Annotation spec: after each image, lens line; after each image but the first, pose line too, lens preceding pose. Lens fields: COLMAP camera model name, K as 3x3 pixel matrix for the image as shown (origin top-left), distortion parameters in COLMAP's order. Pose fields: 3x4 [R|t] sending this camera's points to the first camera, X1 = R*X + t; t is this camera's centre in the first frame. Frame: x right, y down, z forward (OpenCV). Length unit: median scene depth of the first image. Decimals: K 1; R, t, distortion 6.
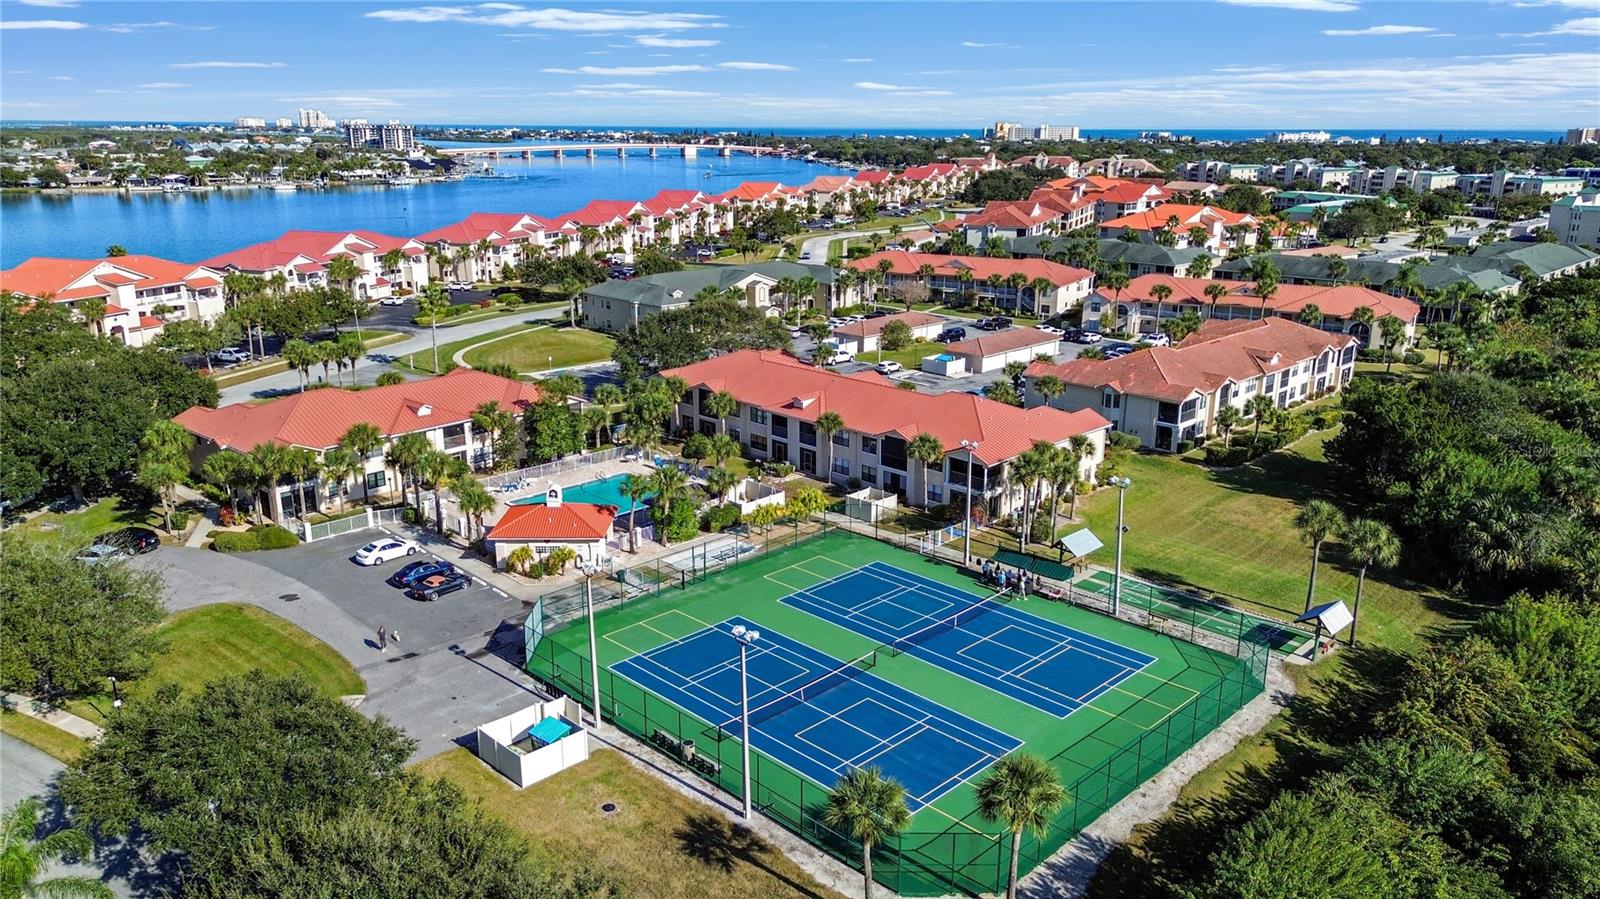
lens RADIAL K [[1130.2, 0, 811.4], [0, 1130.2, 451.0], [0, 0, 1]] dist [0.078772, -0.080748]
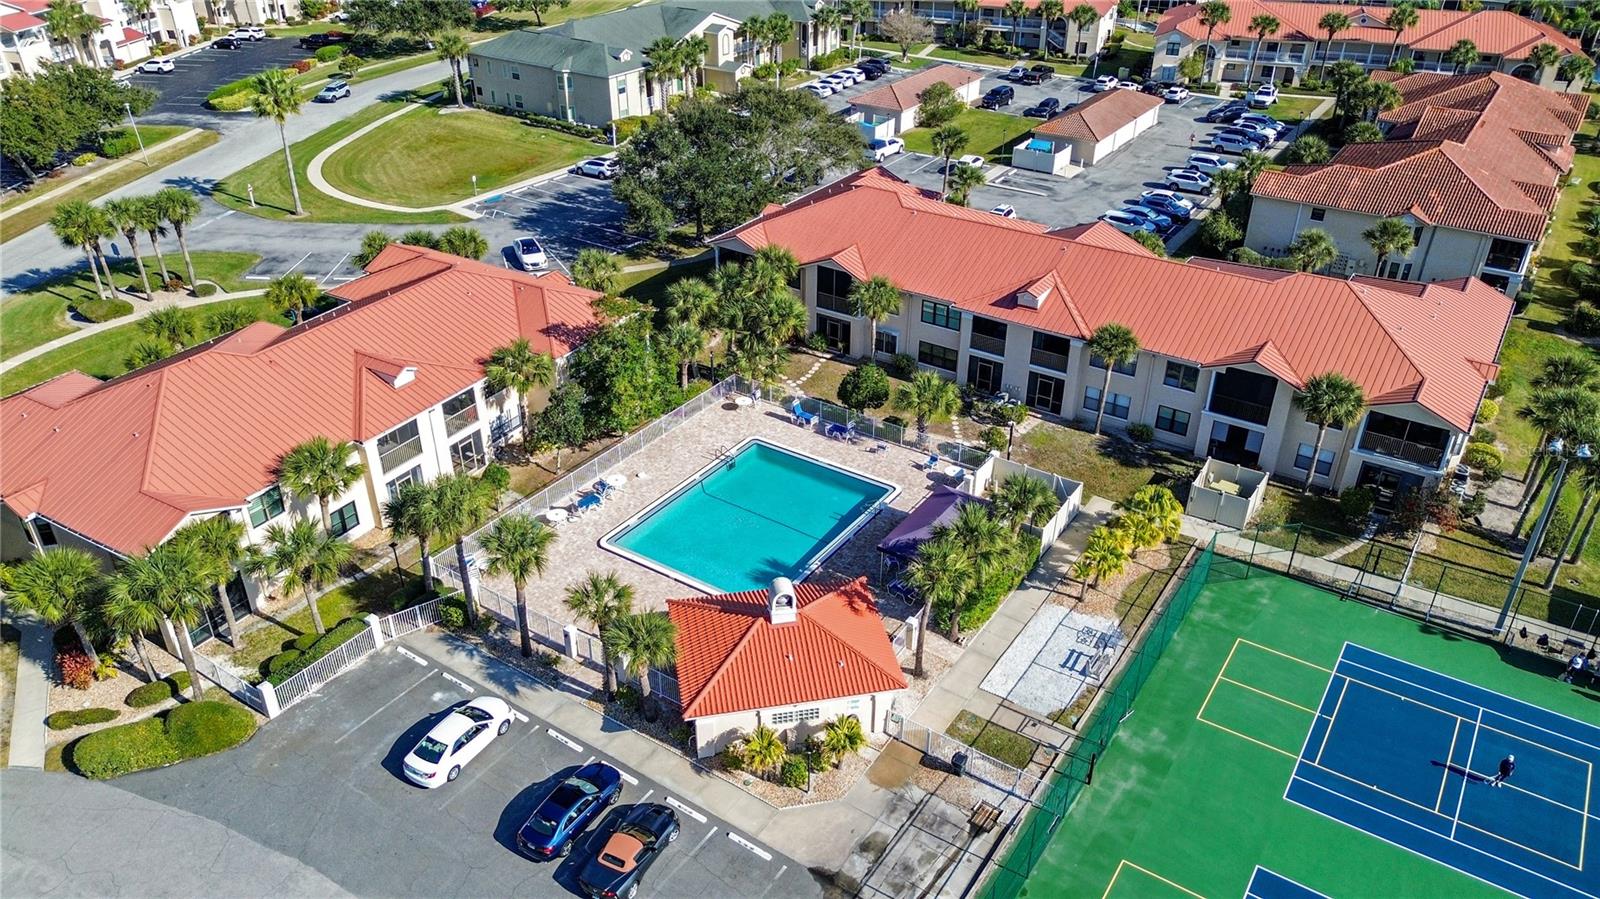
lens RADIAL K [[1130.2, 0, 811.4], [0, 1130.2, 451.0], [0, 0, 1]] dist [0.078772, -0.080748]
pose [[0.980671, -0.096988, 0.169932, -0.146100], [0.050969, 0.965143, 0.256712, -0.077893], [-0.188906, -0.243089, 0.951432, 0.260898]]
